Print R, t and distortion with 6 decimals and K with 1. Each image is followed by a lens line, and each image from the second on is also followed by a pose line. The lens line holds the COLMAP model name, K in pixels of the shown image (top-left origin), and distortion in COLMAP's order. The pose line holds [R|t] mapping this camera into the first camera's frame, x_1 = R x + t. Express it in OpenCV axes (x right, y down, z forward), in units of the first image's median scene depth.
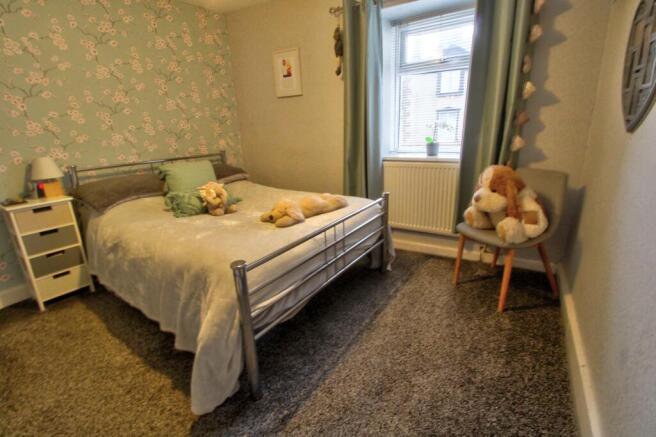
lens RADIAL K [[299.7, 0, 330.1], [0, 299.7, 213.5], [0, 0, 1]] dist [-0.023229, -0.000129]
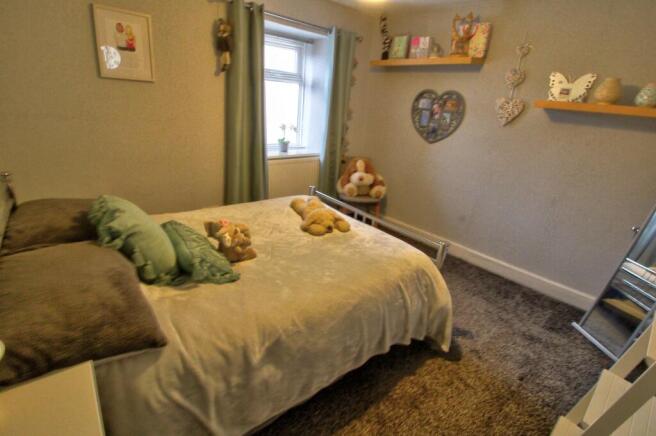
lens RADIAL K [[299.7, 0, 330.1], [0, 299.7, 213.0], [0, 0, 1]] dist [-0.023229, -0.000129]
pose [[0.293739, -0.273055, 0.916056, -0.727333], [0.181012, 0.956882, 0.227182, -0.179814], [-0.938590, 0.099085, 0.330500, 0.394339]]
